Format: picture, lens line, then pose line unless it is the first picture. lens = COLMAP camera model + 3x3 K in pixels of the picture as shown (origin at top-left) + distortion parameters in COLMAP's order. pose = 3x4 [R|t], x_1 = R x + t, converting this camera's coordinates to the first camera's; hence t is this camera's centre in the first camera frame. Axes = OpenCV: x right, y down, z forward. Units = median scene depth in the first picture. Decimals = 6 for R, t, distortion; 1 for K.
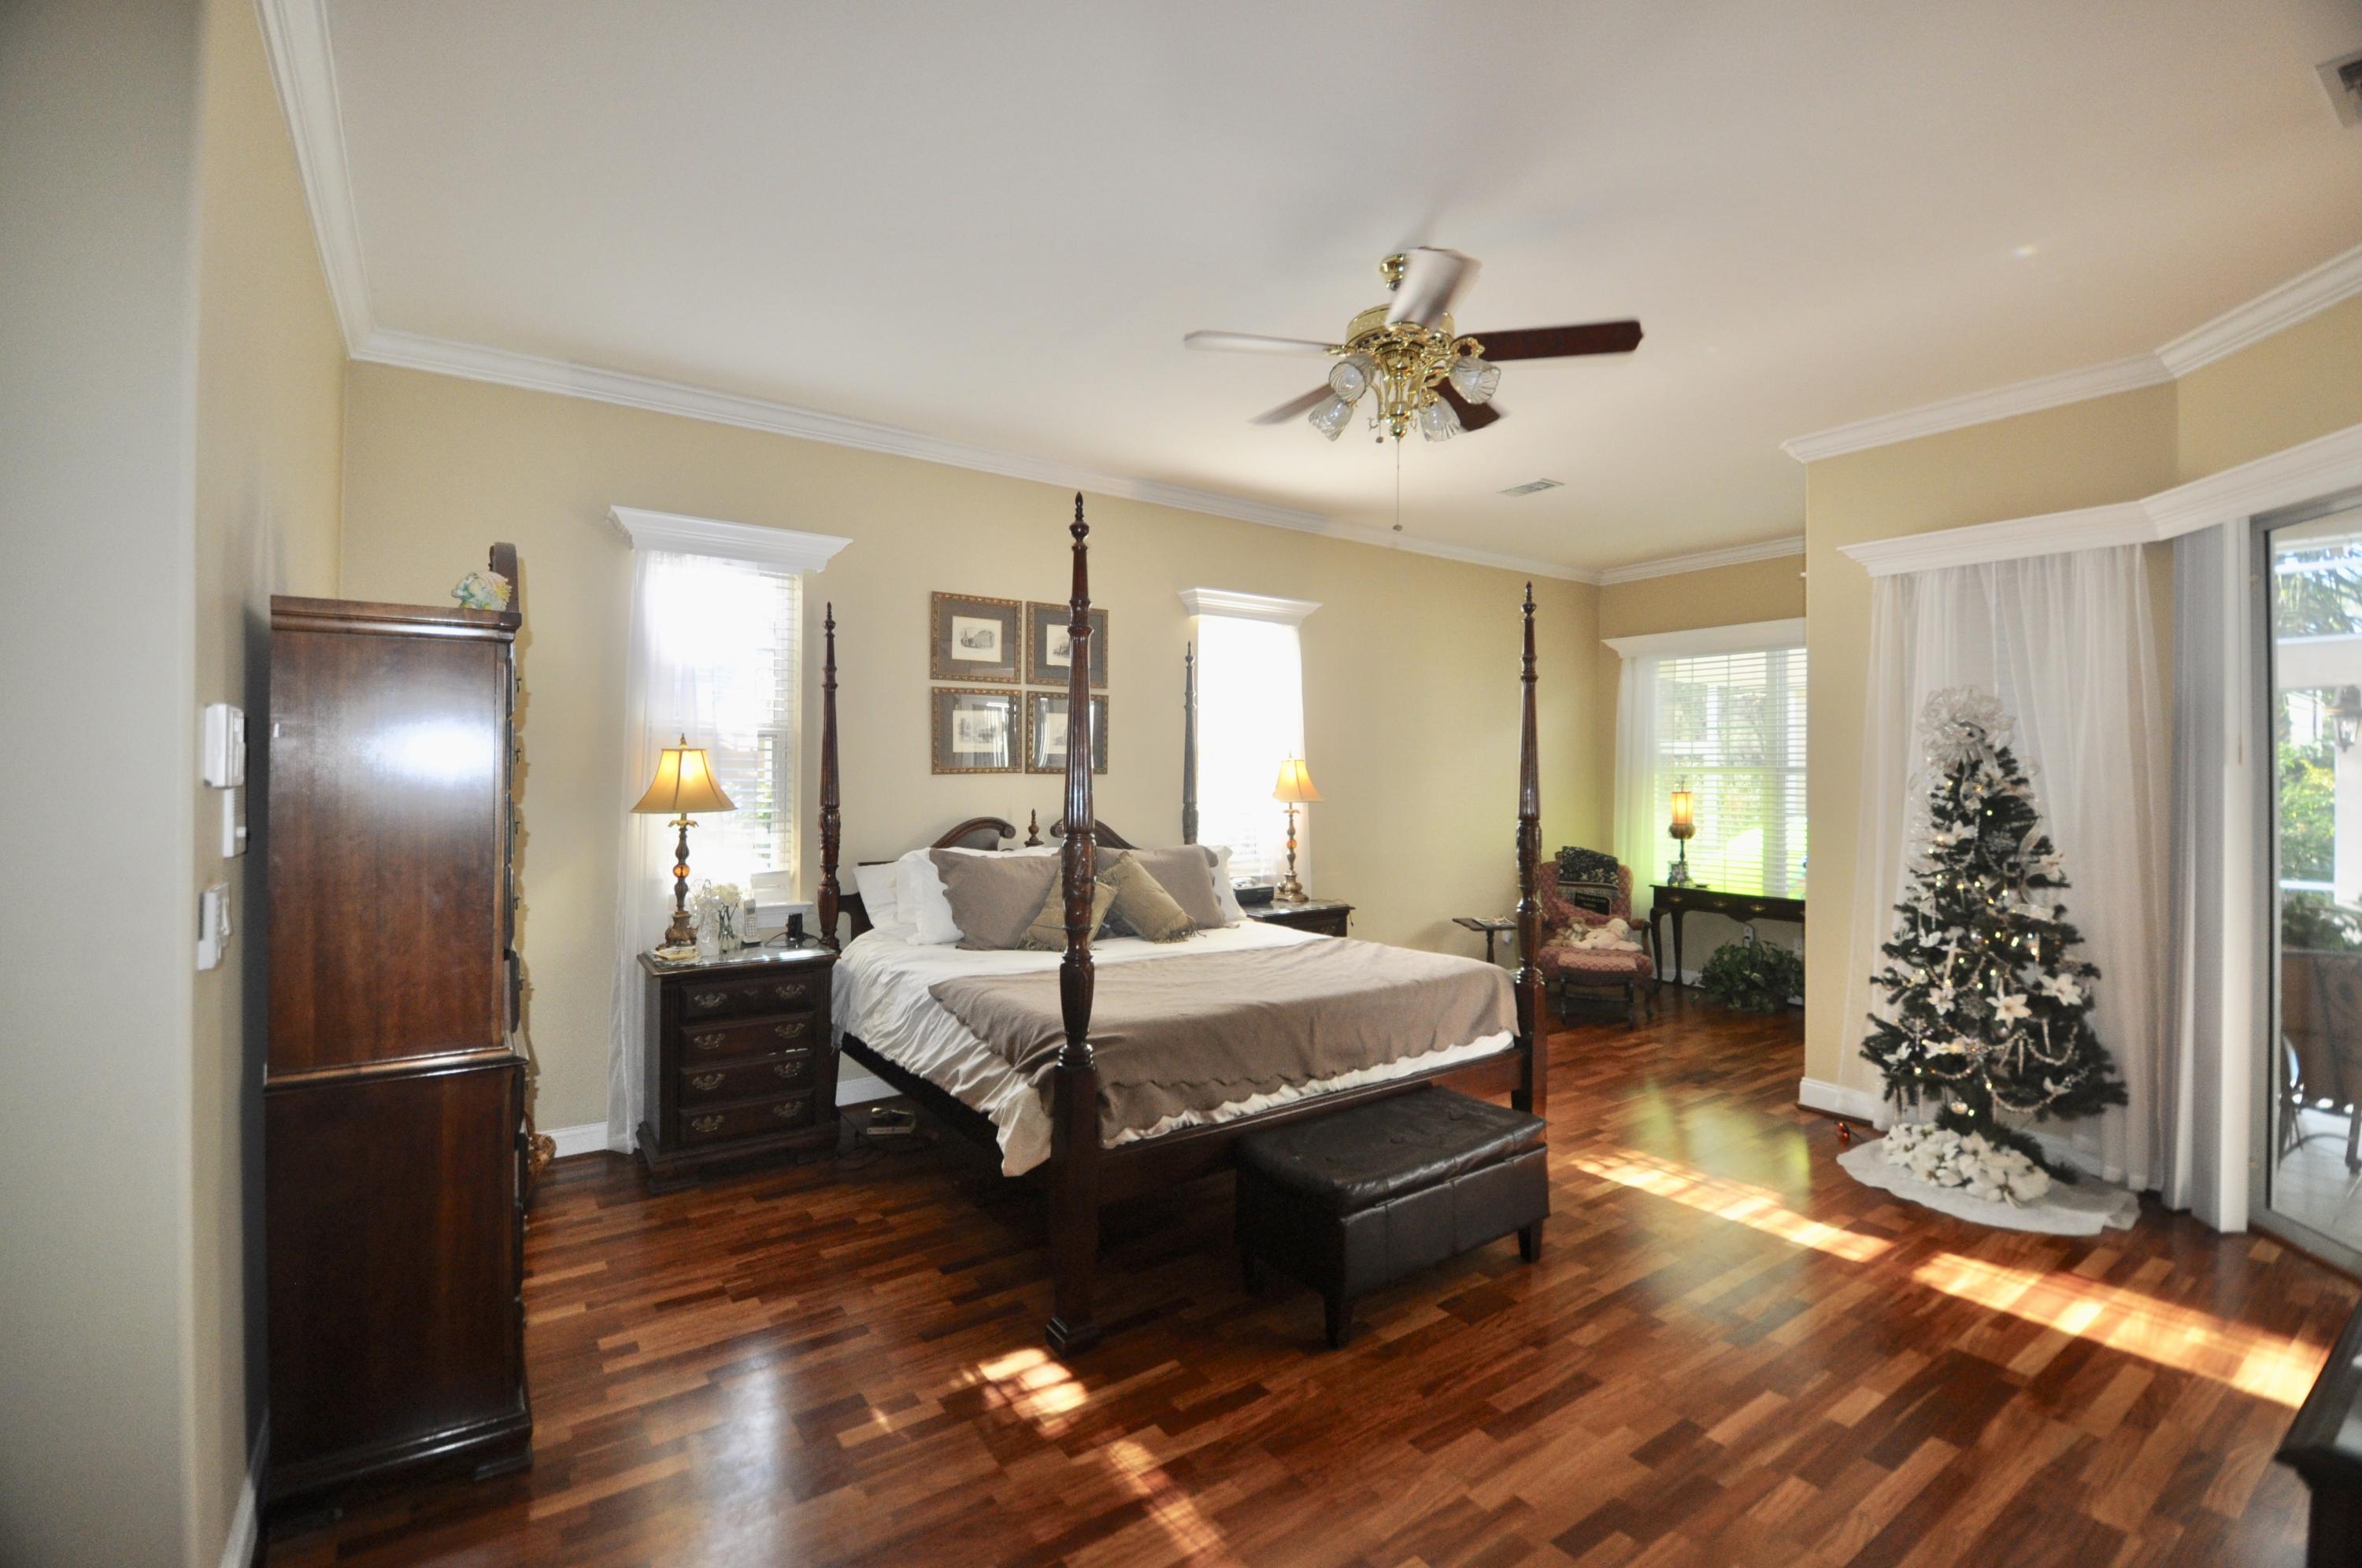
lens RADIAL K [[1028.8, 0, 1175.3], [0, 1028.8, 763.8], [0, 0, 1]] dist [0.021498, -0.025943]
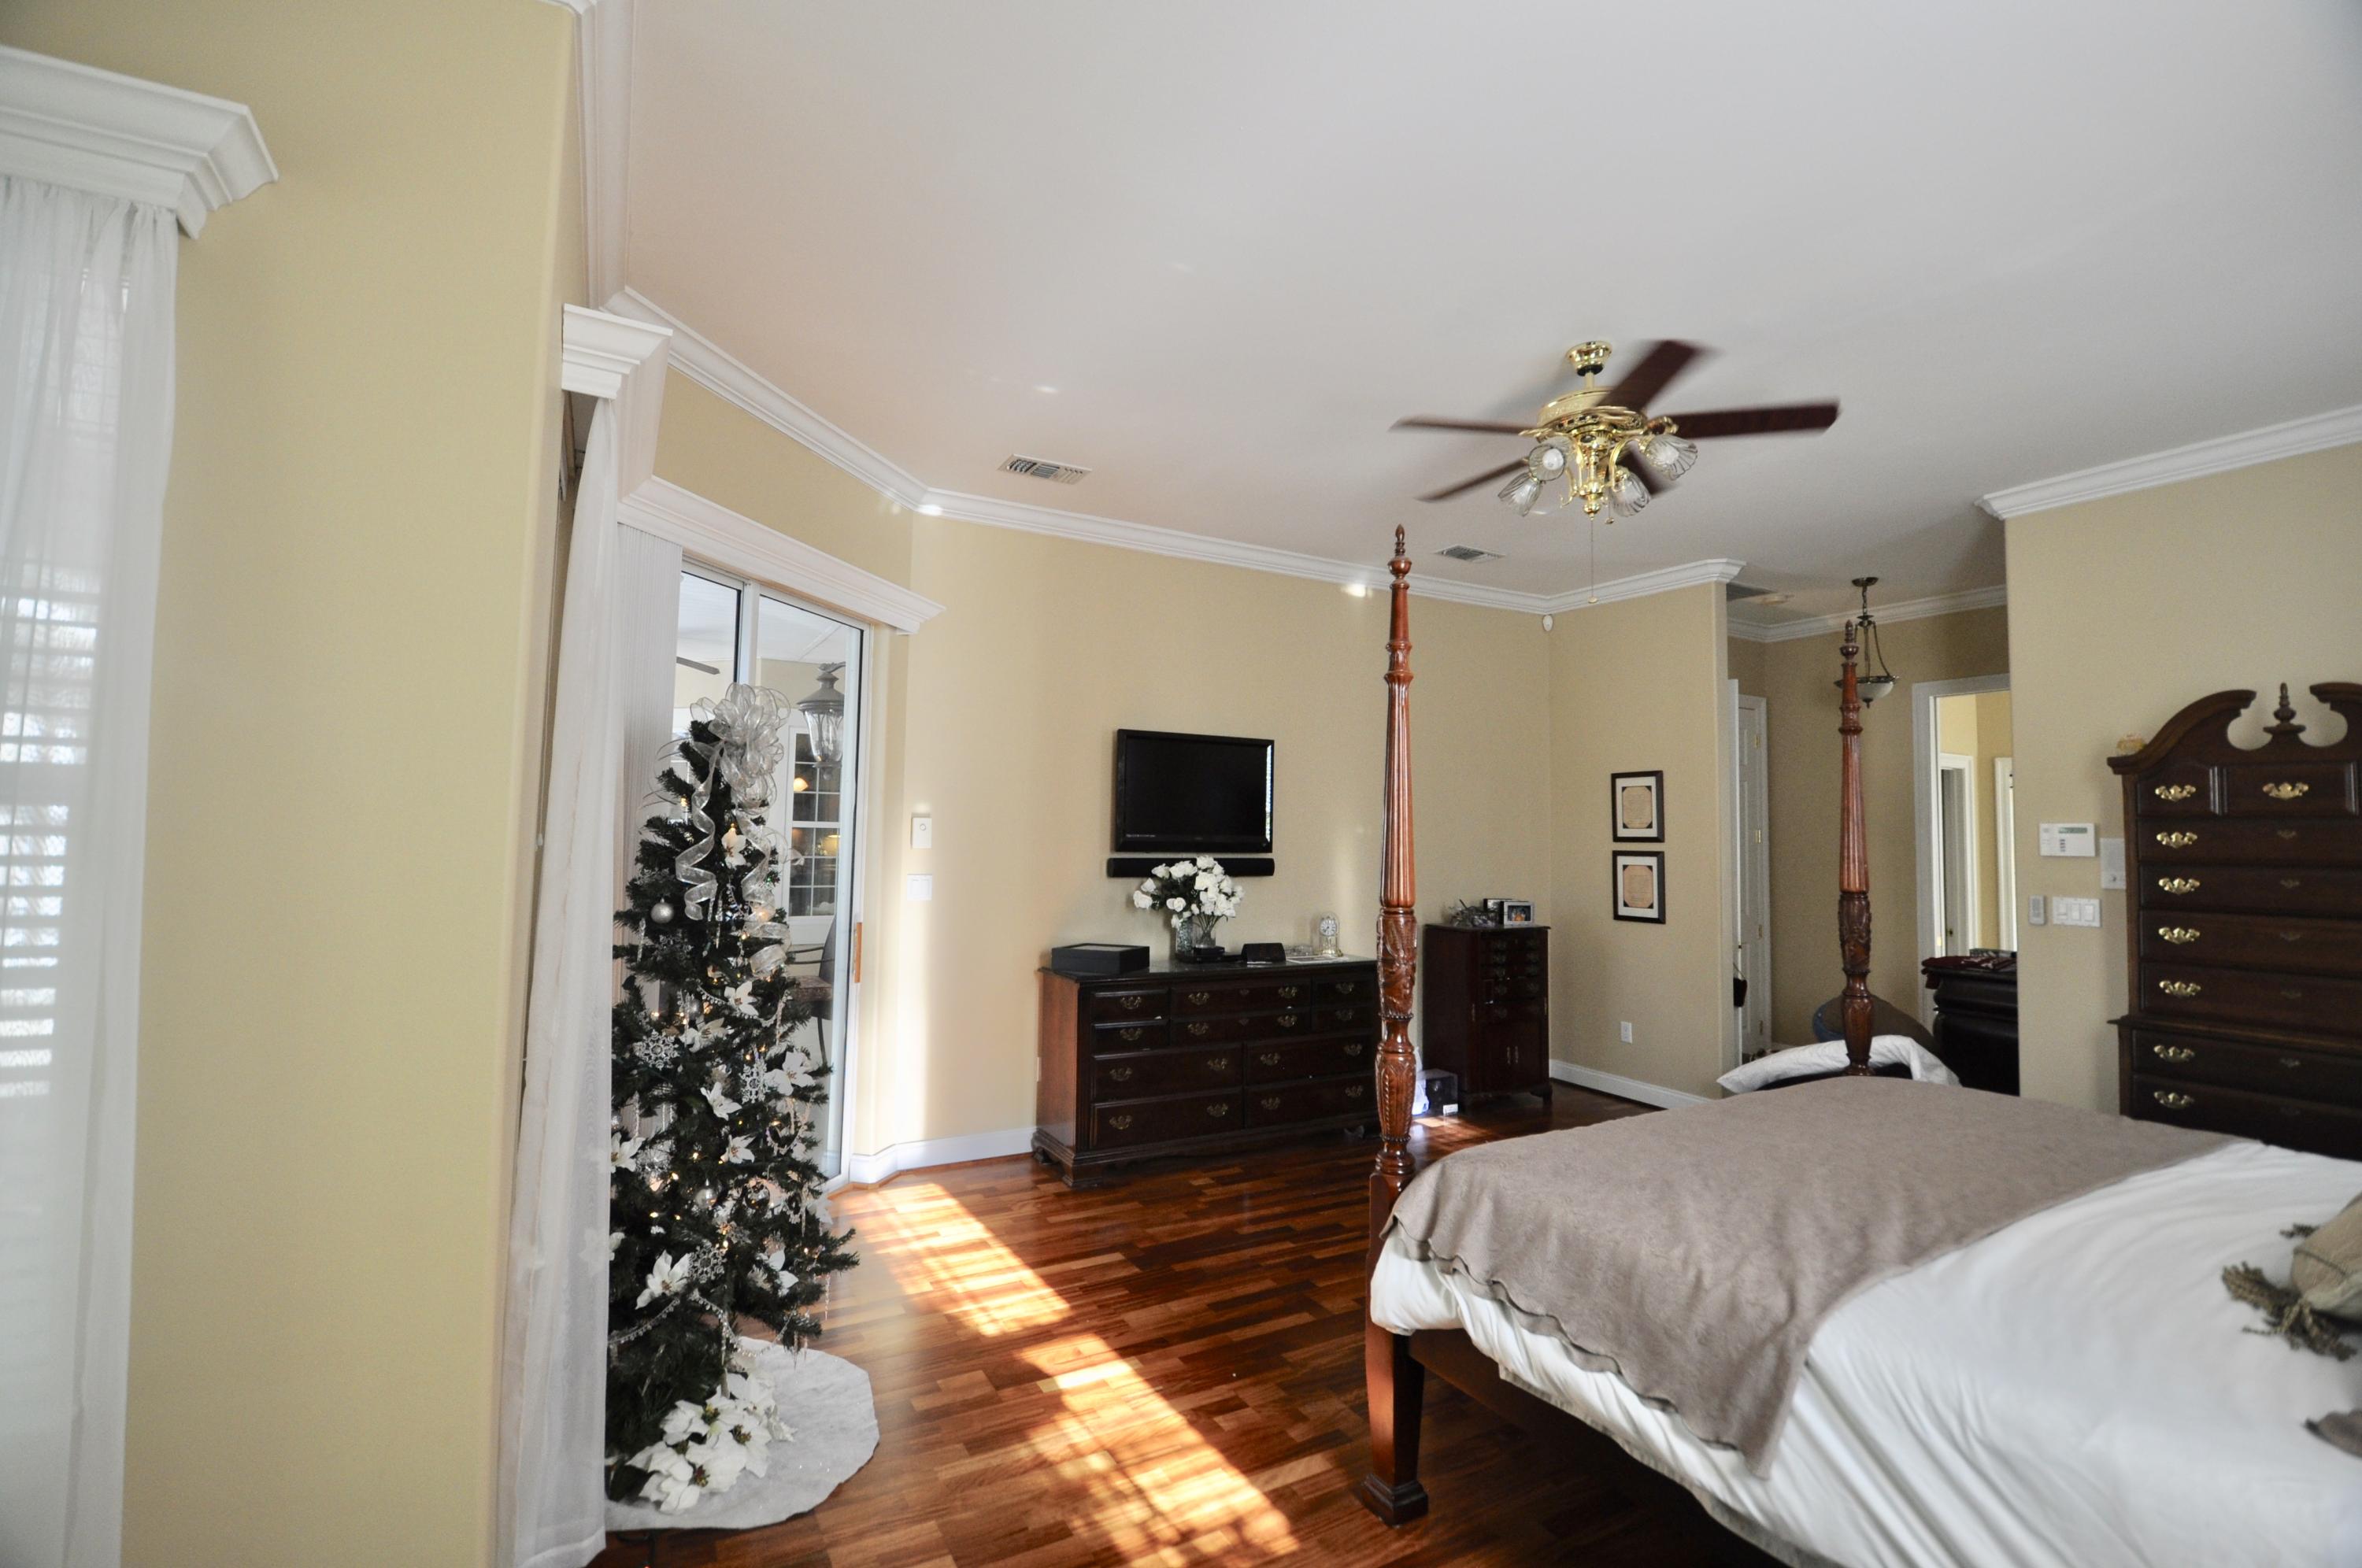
lens RADIAL K [[1028.8, 0, 1175.3], [0, 1028.8, 763.8], [0, 0, 1]] dist [0.021498, -0.025943]
pose [[-0.994453, -0.016799, 0.103831, 0.405580], [-0.024153, 0.997256, -0.069980, 0.012344], [-0.102370, -0.072099, -0.992130, 1.617858]]
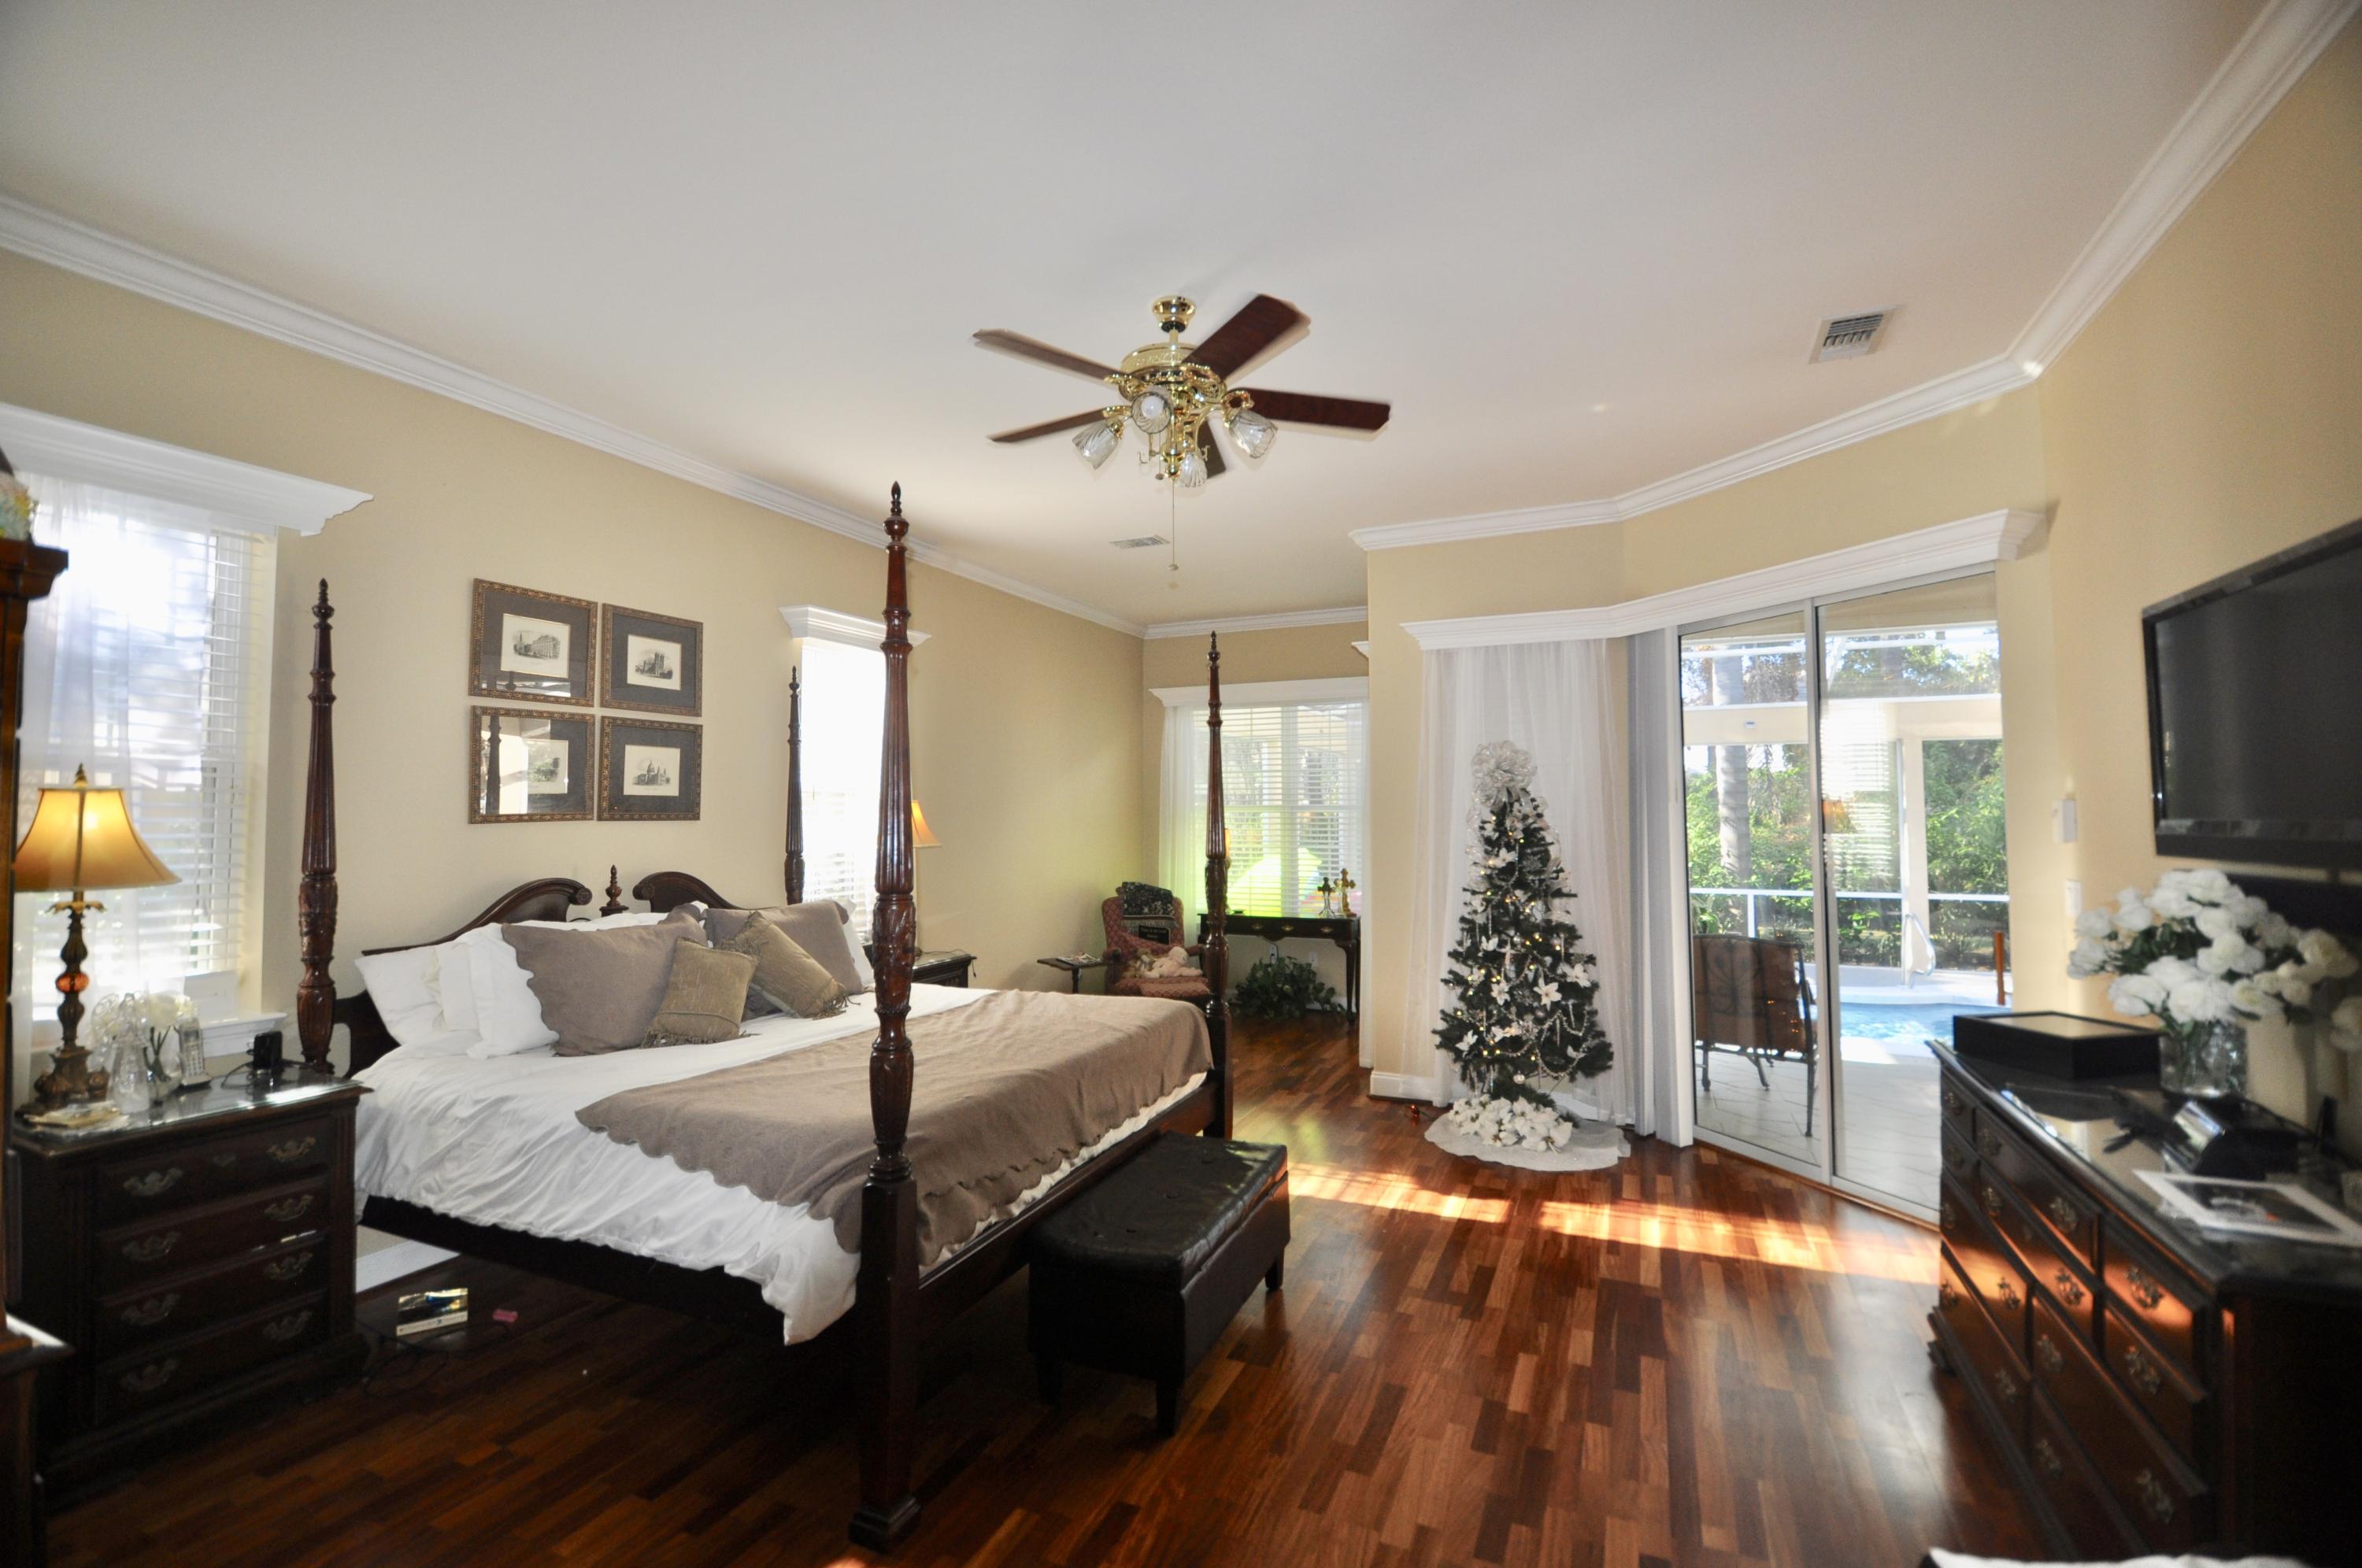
lens RADIAL K [[1028.8, 0, 1175.3], [0, 1028.8, 763.8], [0, 0, 1]] dist [0.021498, -0.025943]
pose [[0.858848, 0.014372, 0.512030, -0.225073], [0.005349, 0.999300, -0.037021, -0.002931], [-0.512203, 0.034534, 0.858170, 0.122709]]
